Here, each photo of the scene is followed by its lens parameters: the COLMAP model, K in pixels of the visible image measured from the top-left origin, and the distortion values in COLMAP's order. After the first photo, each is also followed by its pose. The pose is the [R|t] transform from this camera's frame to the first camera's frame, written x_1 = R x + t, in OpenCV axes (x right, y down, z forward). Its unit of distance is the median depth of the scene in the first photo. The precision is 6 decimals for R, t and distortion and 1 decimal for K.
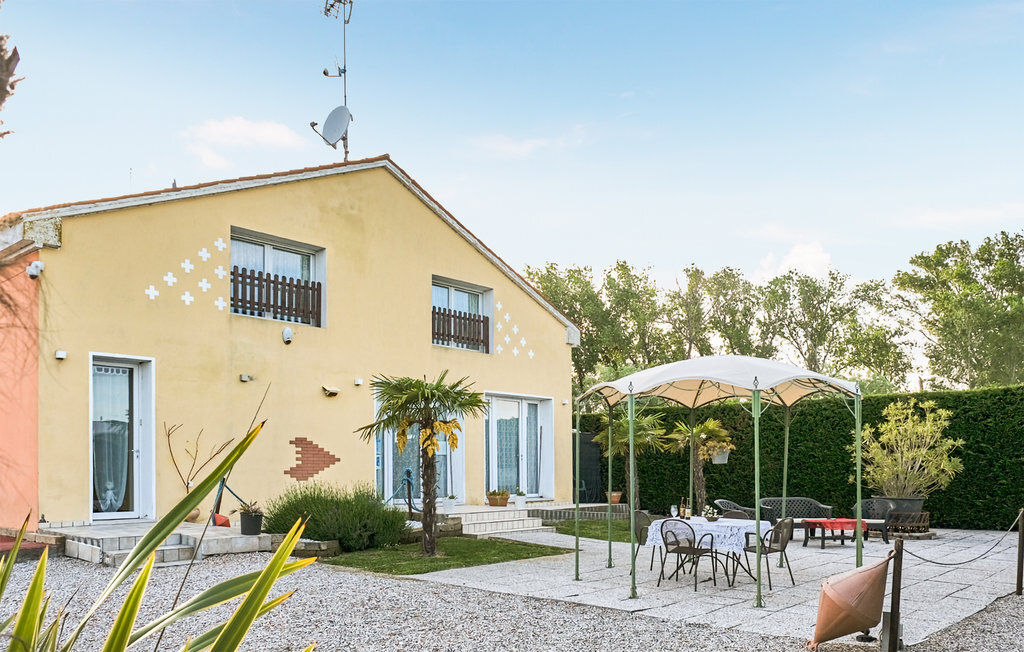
lens RADIAL K [[985.6, 0, 512.0], [0, 985.6, 326.0], [0, 0, 1]] dist [-0.108955, 0.211369]
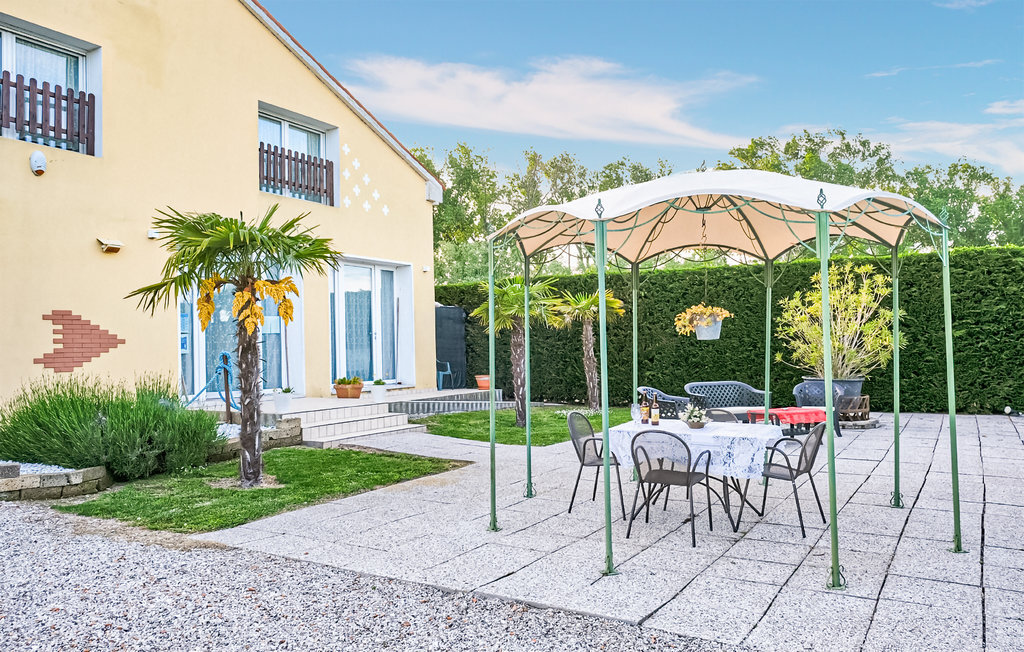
lens RADIAL K [[893.2, 0, 511.6], [0, 893.2, 303.8], [0, 0, 1]] dist [-0.017302, 0.004629]
pose [[0.983451, -0.005201, 0.181100, -0.015752], [-0.012044, 0.995500, 0.093990, 0.043664], [-0.180774, -0.094616, 0.978963, 0.309983]]
